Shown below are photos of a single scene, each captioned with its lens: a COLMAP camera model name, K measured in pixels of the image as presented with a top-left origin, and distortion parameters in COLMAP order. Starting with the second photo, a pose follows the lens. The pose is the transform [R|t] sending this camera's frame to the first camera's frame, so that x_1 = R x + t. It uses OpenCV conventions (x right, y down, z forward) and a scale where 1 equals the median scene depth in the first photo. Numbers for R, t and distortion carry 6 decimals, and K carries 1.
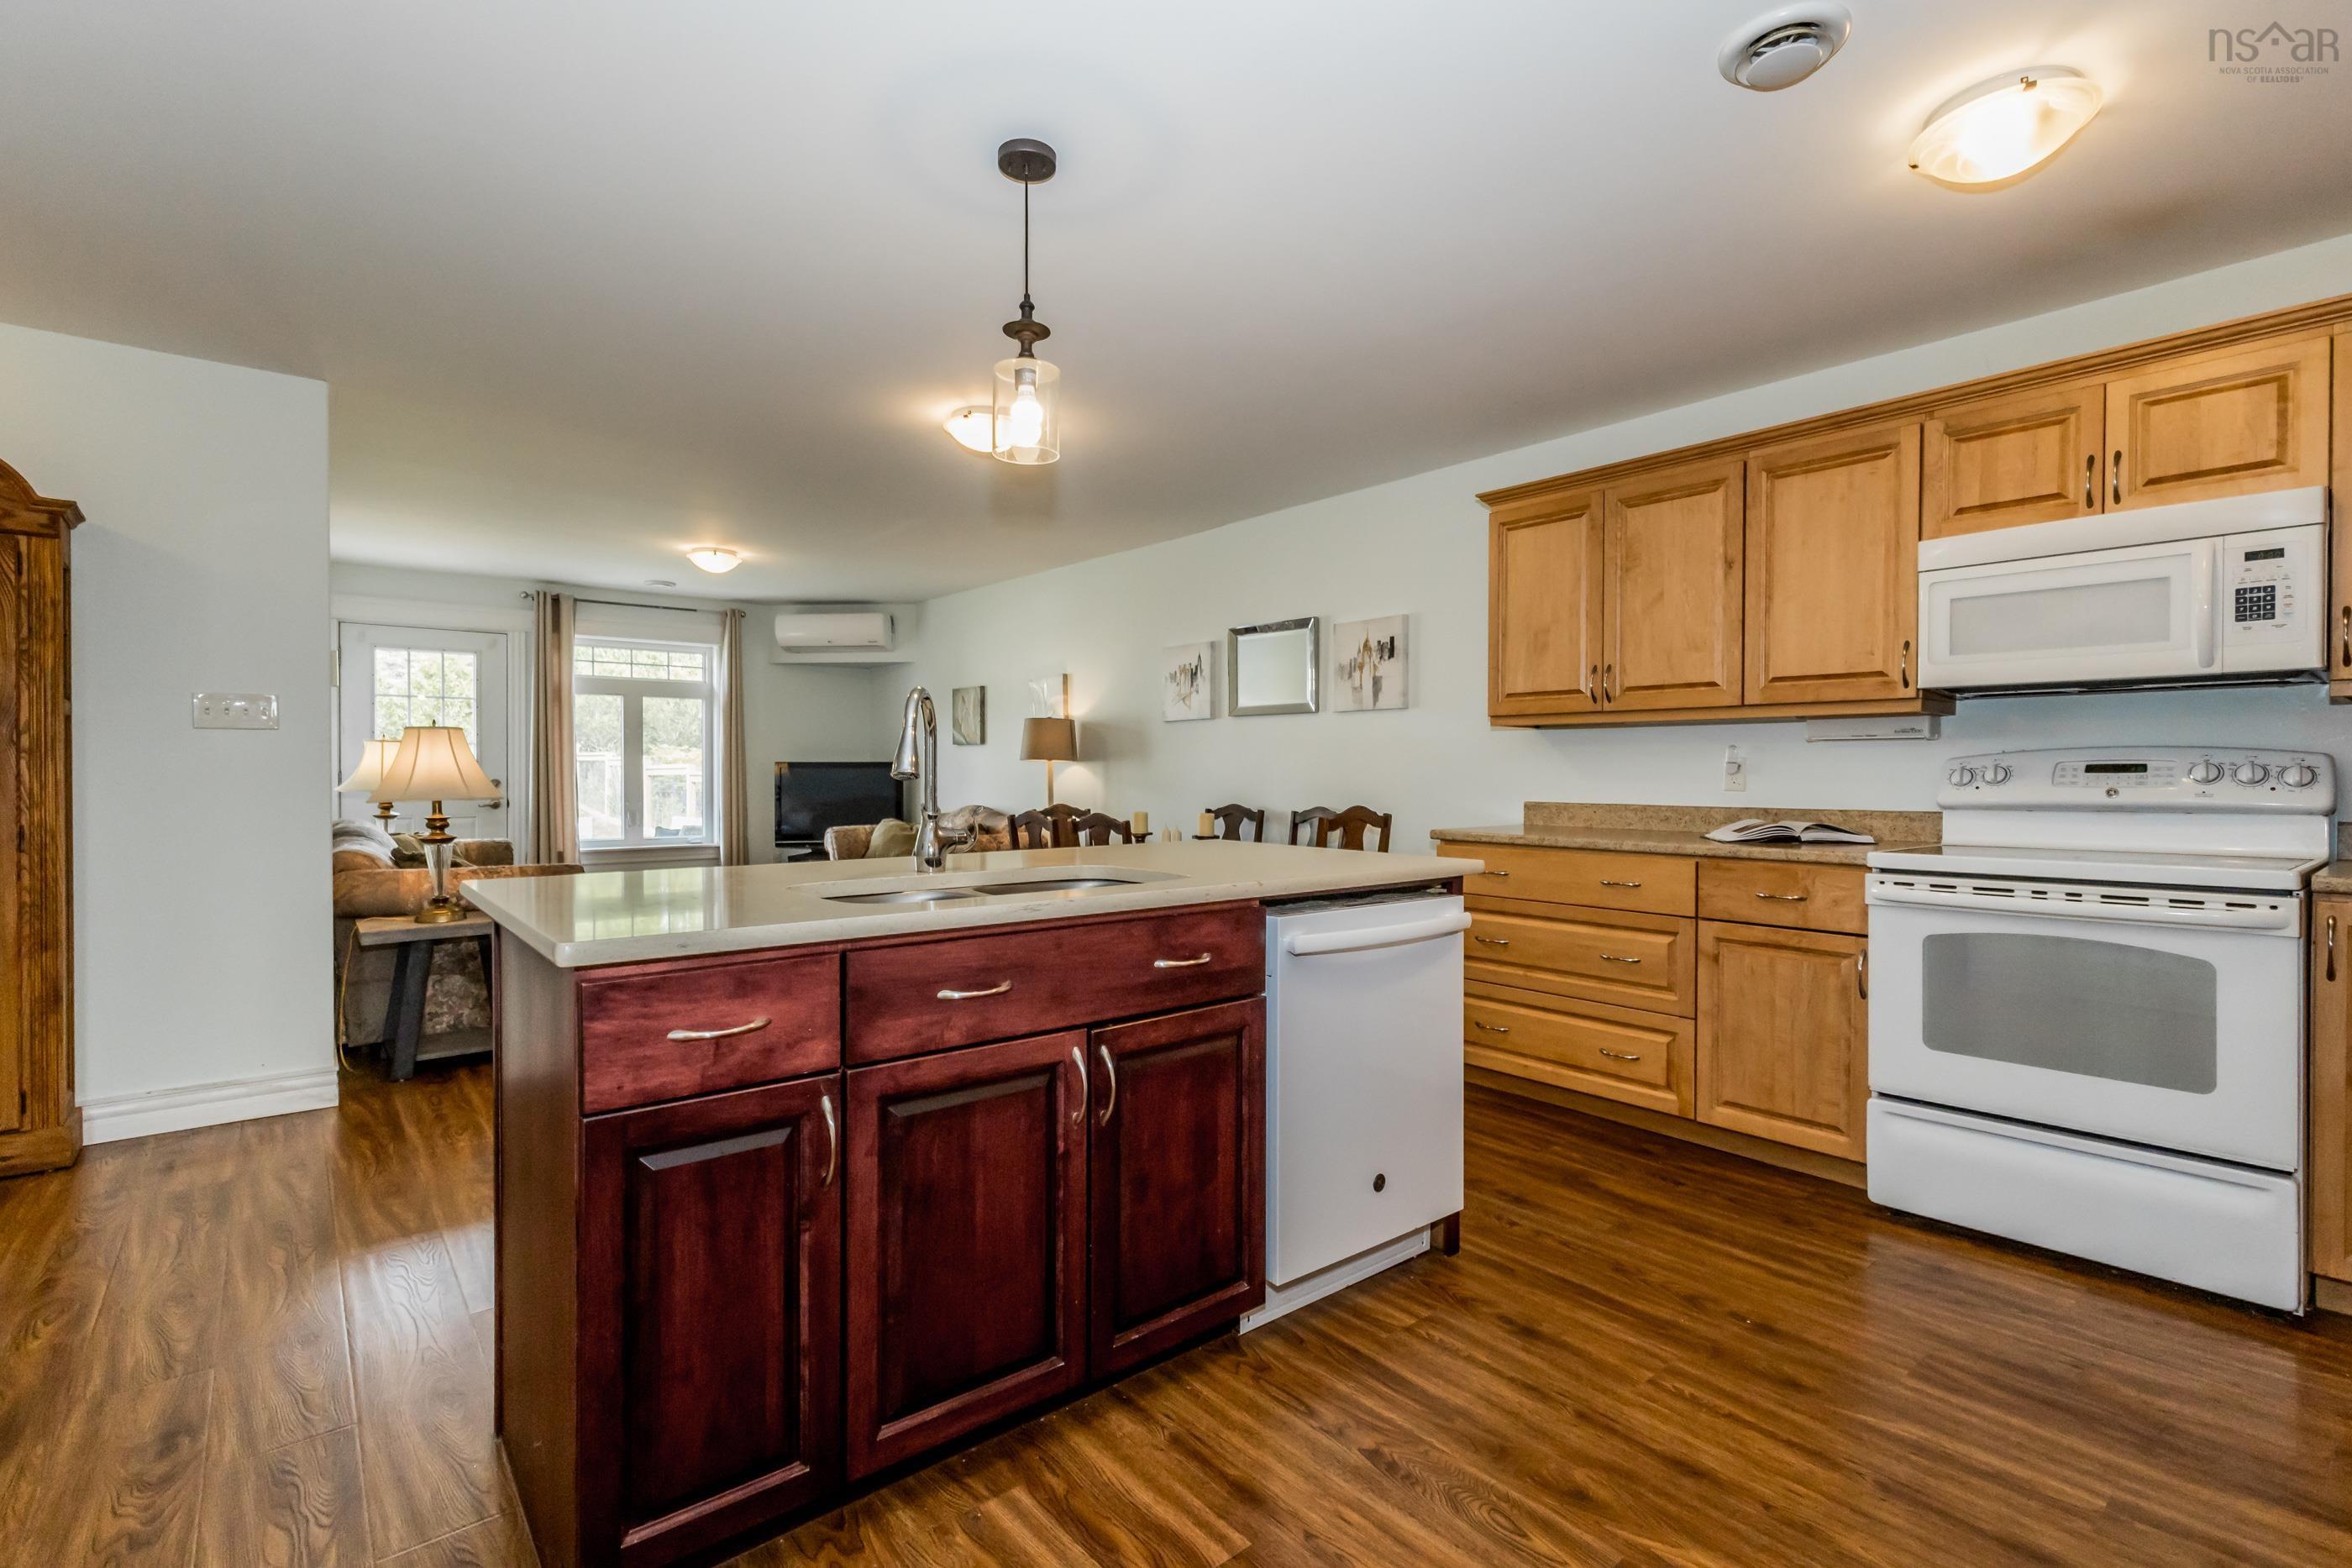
lens RADIAL K [[1081.5, 0, 1171.2], [0, 1081.5, 785.0], [0, 0, 1]] dist [0.002022, 0.000595]
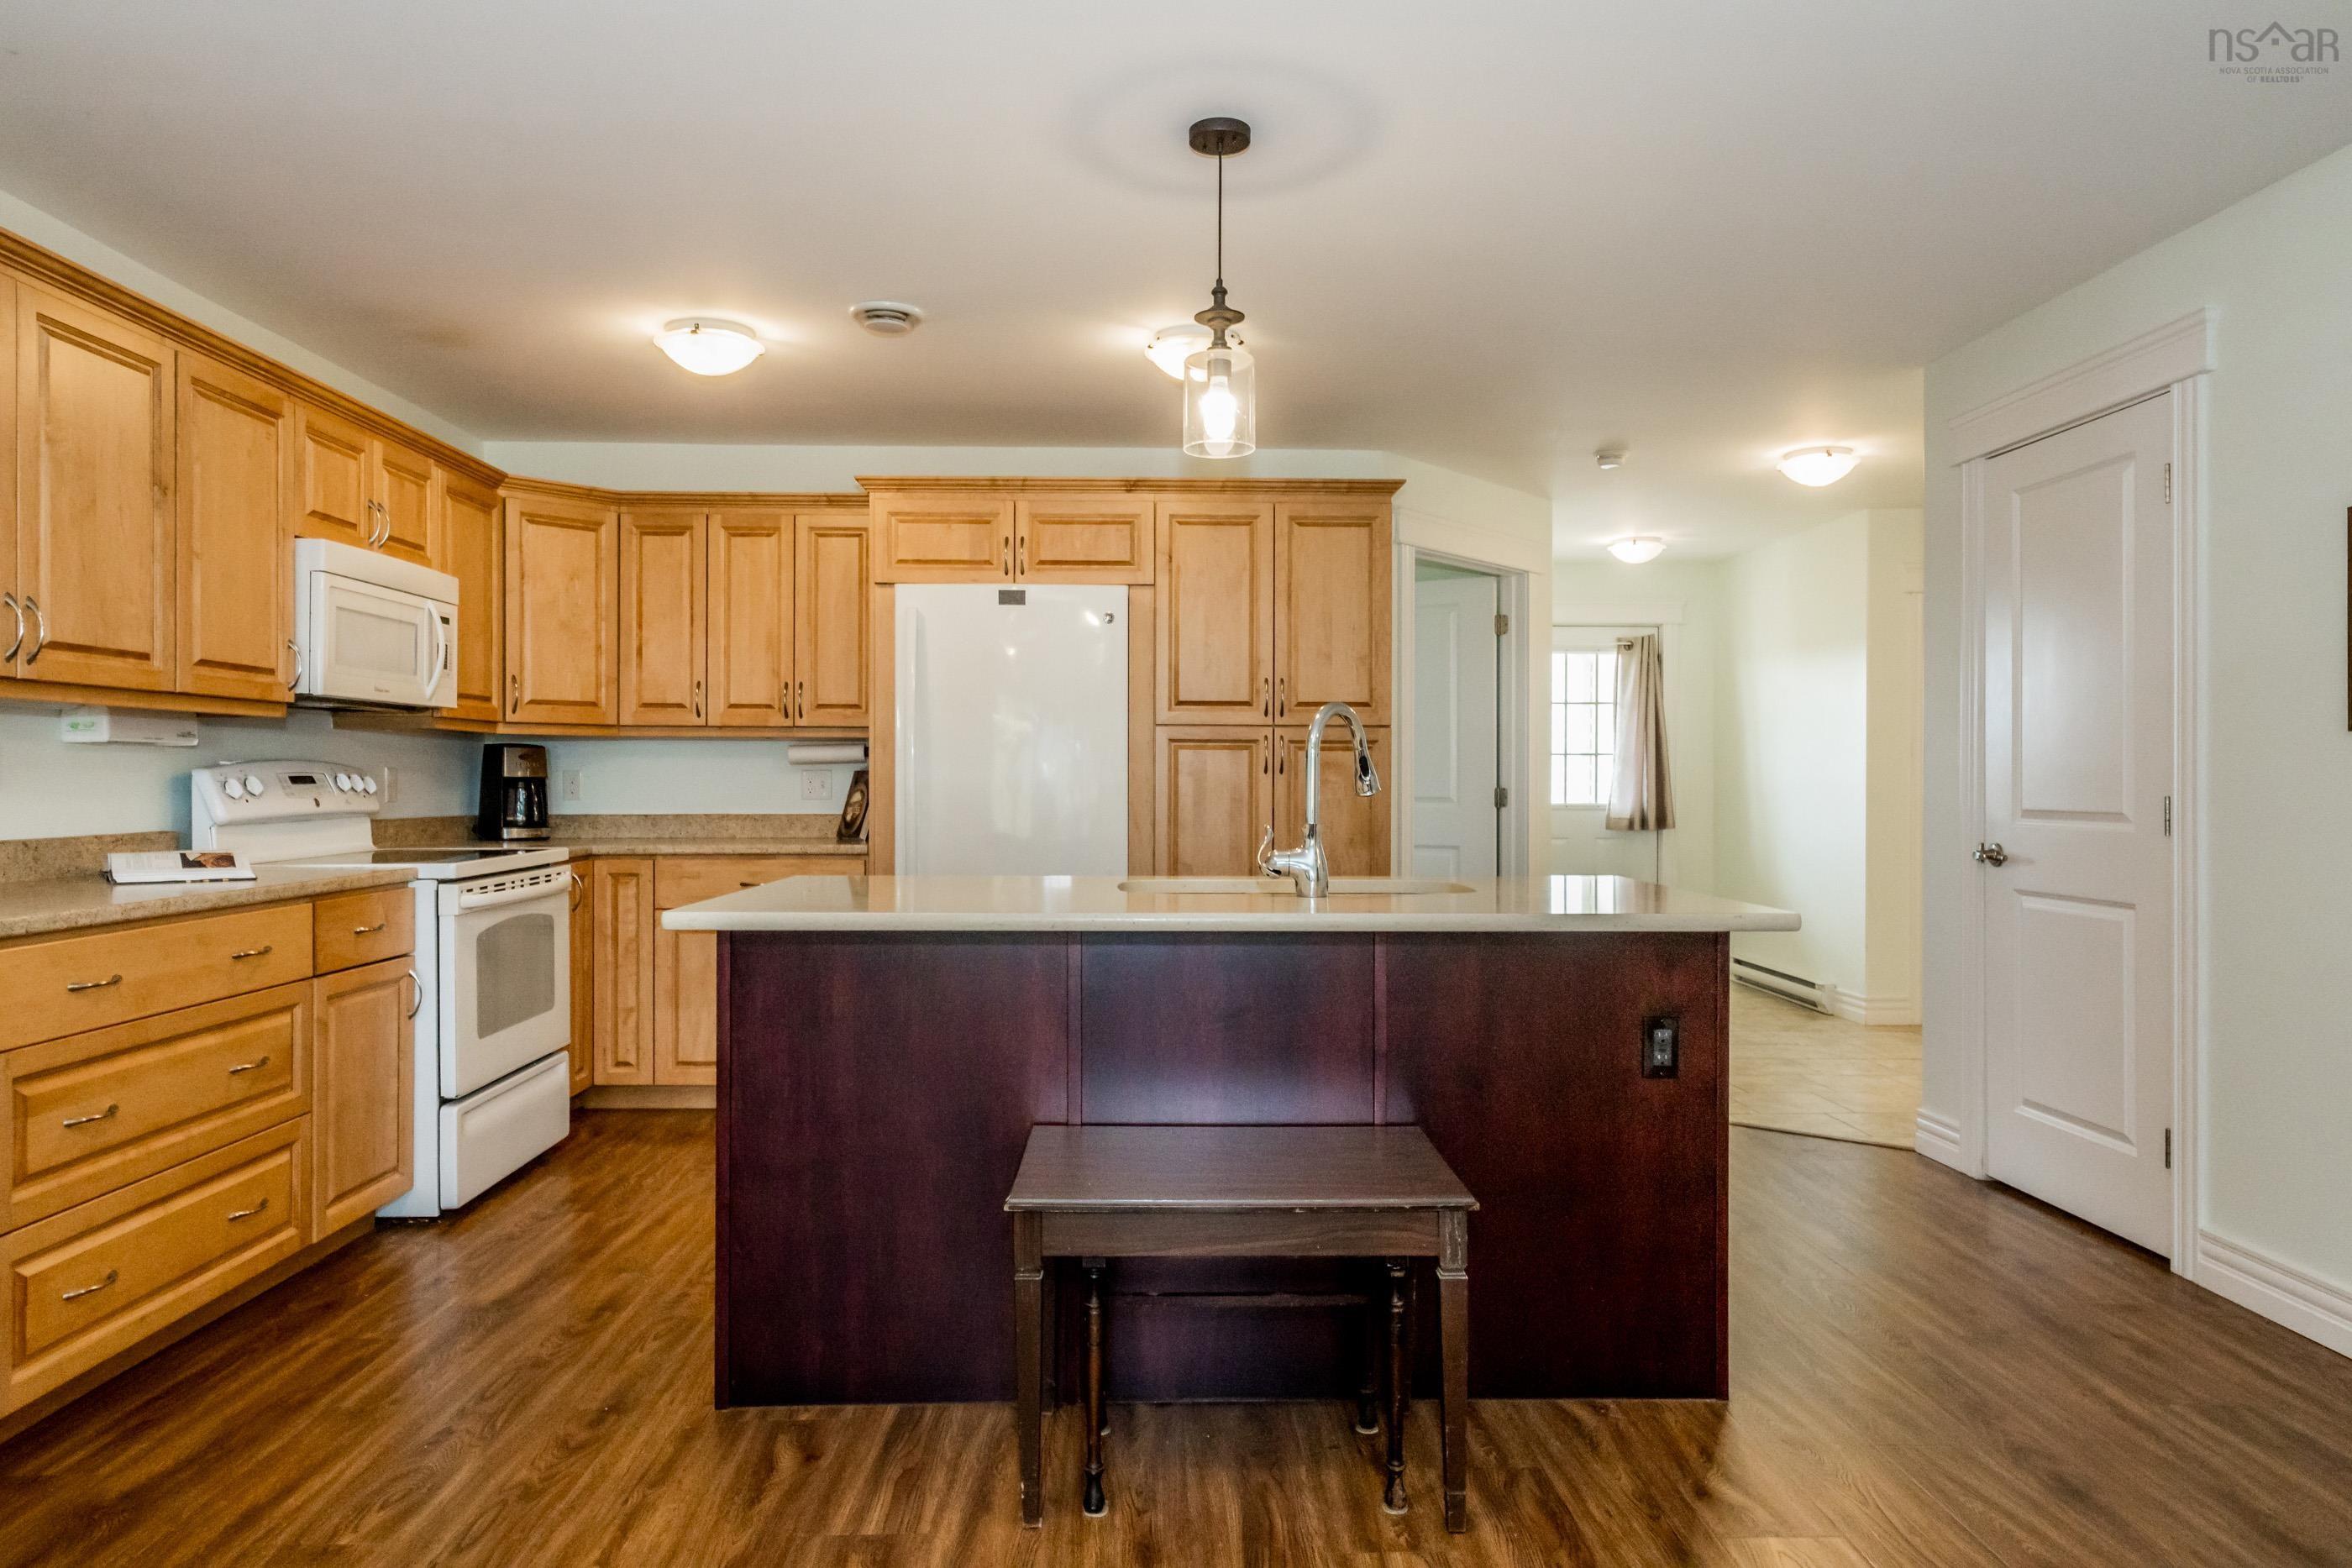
lens RADIAL K [[1452.5, 0, 1175.1], [0, 1452.5, 783.5], [0, 0, 1]] dist [0.001746, -0.001864]
pose [[-0.785751, -0.004077, 0.618529, -0.511500], [0.005688, 0.999888, 0.013816, -0.019849], [-0.618516, 0.014374, -0.785640, 1.168074]]
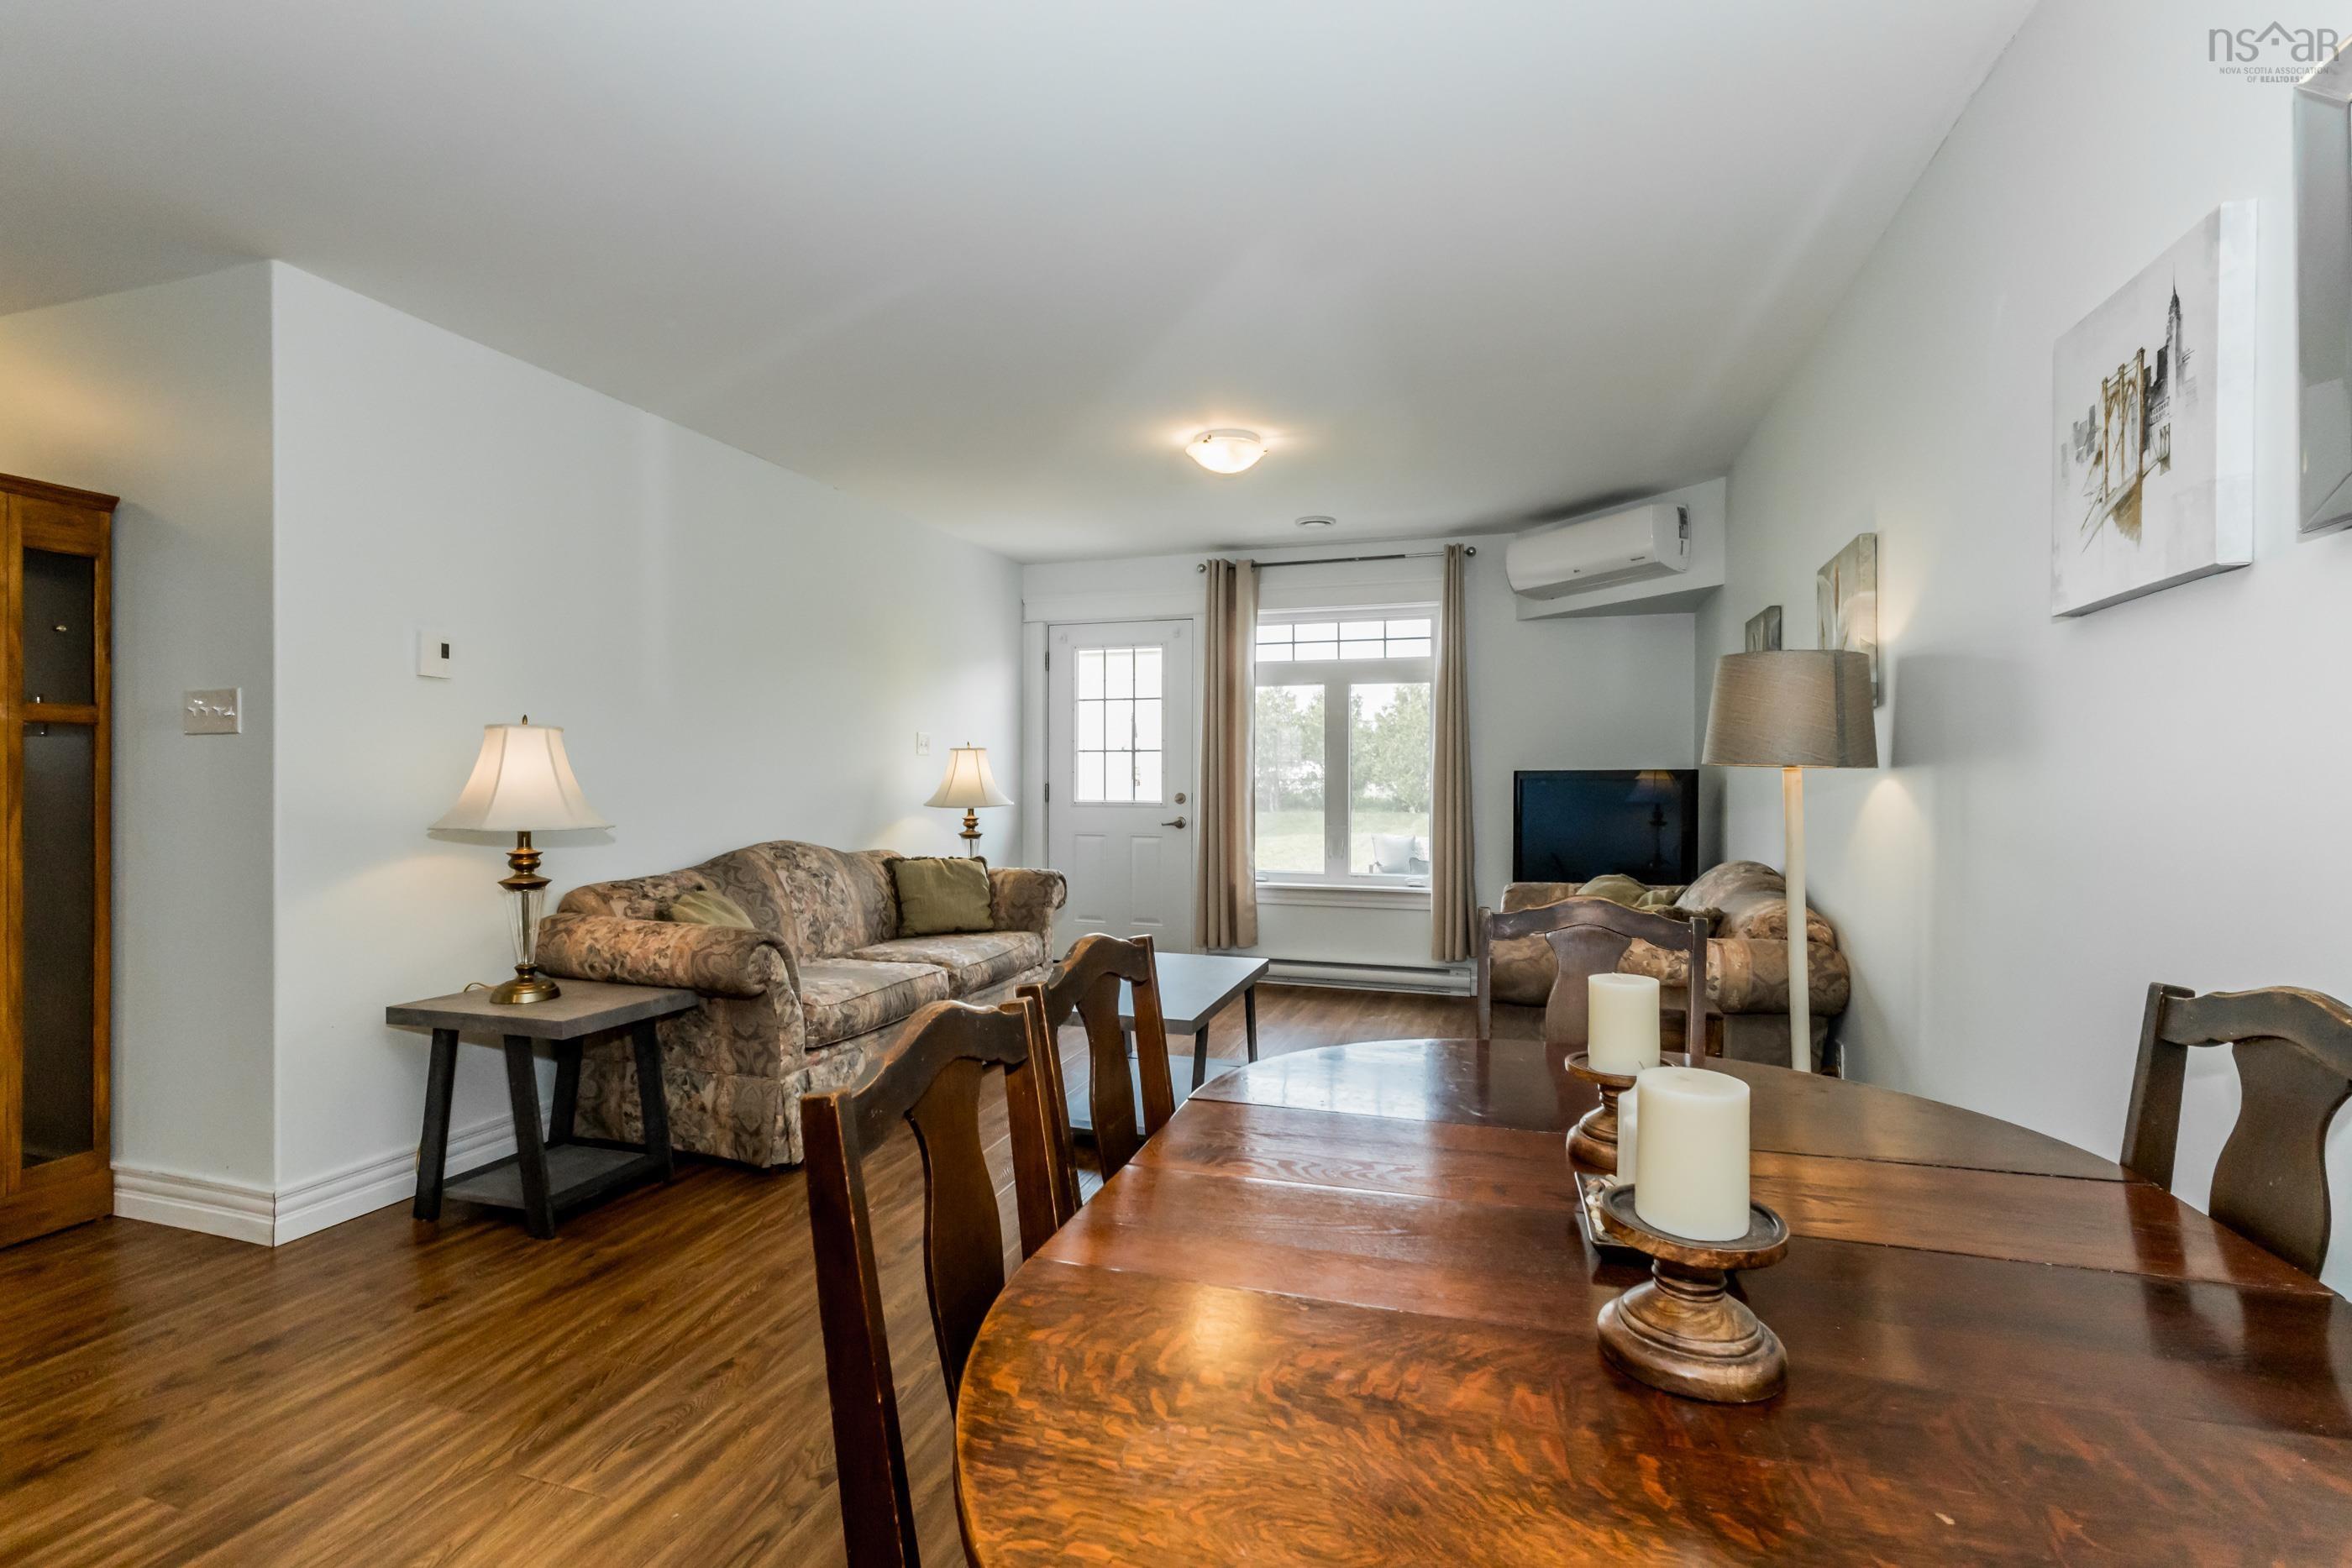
lens RADIAL K [[1081.5, 0, 1177.0], [0, 1081.5, 778.4], [0, 0, 1]] dist [0.002022, 0.000595]
pose [[0.535675, 0.001558, -0.844423, 0.159384], [-0.013312, 0.999890, -0.006600, -0.021122], [0.844319, 0.014776, 0.535637, 1.046168]]
